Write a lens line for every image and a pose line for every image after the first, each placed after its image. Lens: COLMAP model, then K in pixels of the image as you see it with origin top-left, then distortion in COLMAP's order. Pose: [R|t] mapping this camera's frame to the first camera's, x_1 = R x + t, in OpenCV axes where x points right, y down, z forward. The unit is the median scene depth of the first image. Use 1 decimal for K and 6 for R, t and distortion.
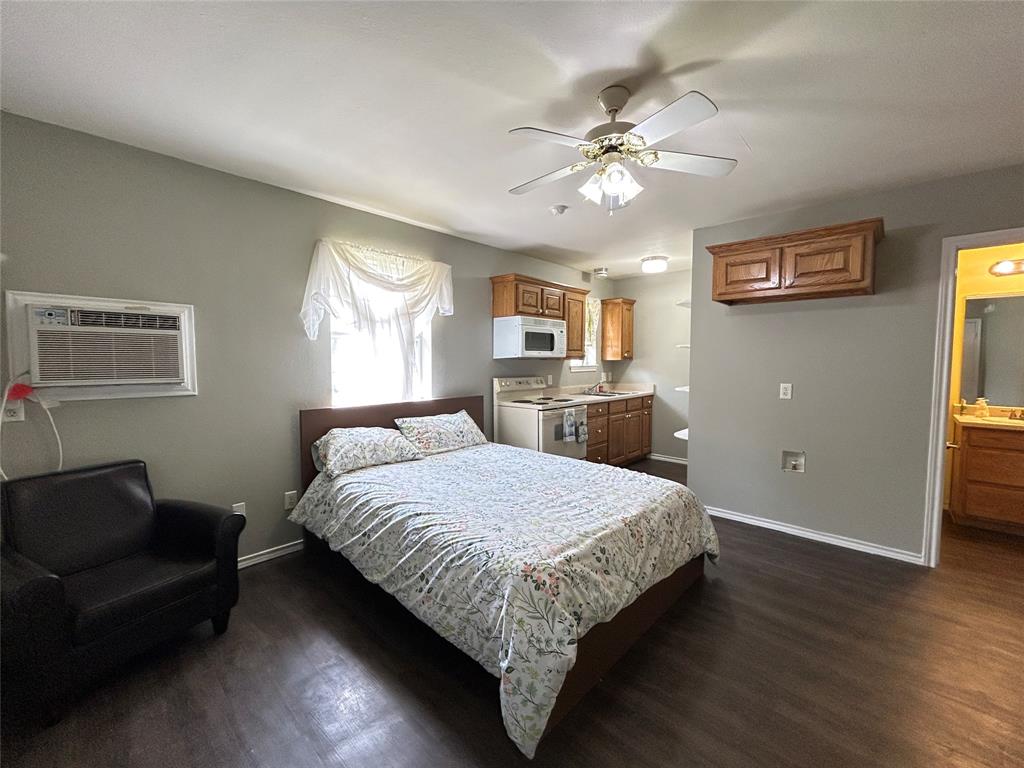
lens RADIAL K [[415.7, 0, 511.9], [0, 415.7, 385.5], [0, 0, 1]] dist [-0.005514, 0.001248]
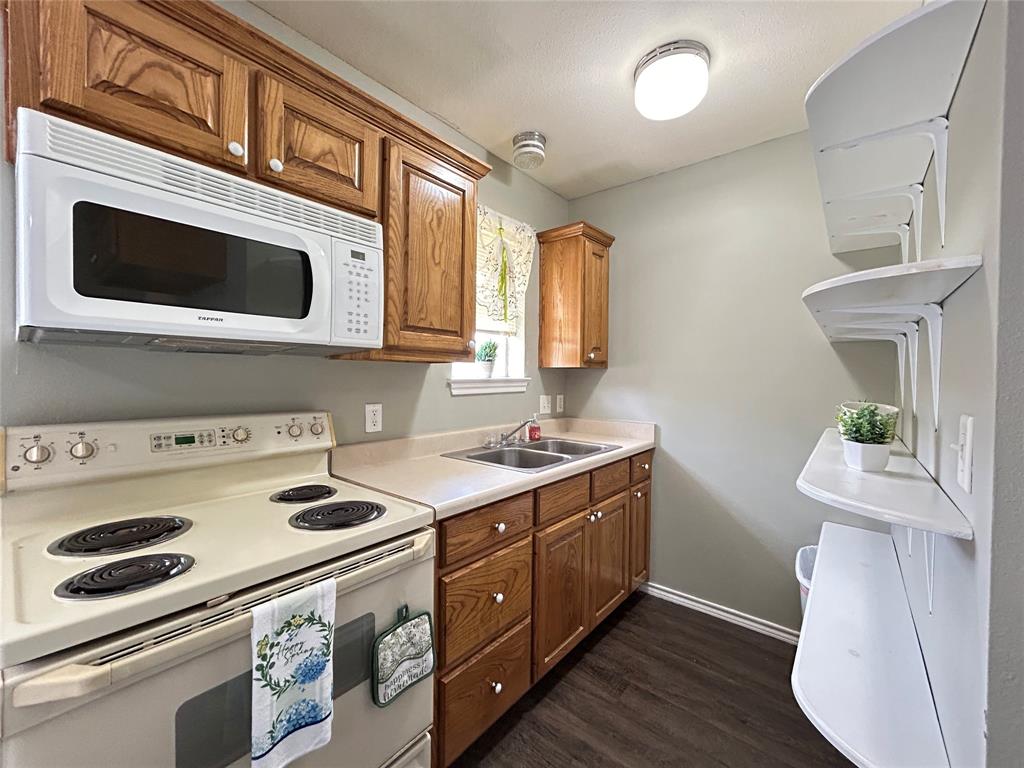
lens RADIAL K [[415.7, 0, 512.0], [0, 415.7, 382.9], [0, 0, 1]] dist [-0.005514, 0.001248]
pose [[0.998084, 0.013233, 0.060443, 0.171249], [-0.010720, 0.999072, -0.041708, -0.027282], [-0.060939, 0.040980, 0.997300, 0.593487]]
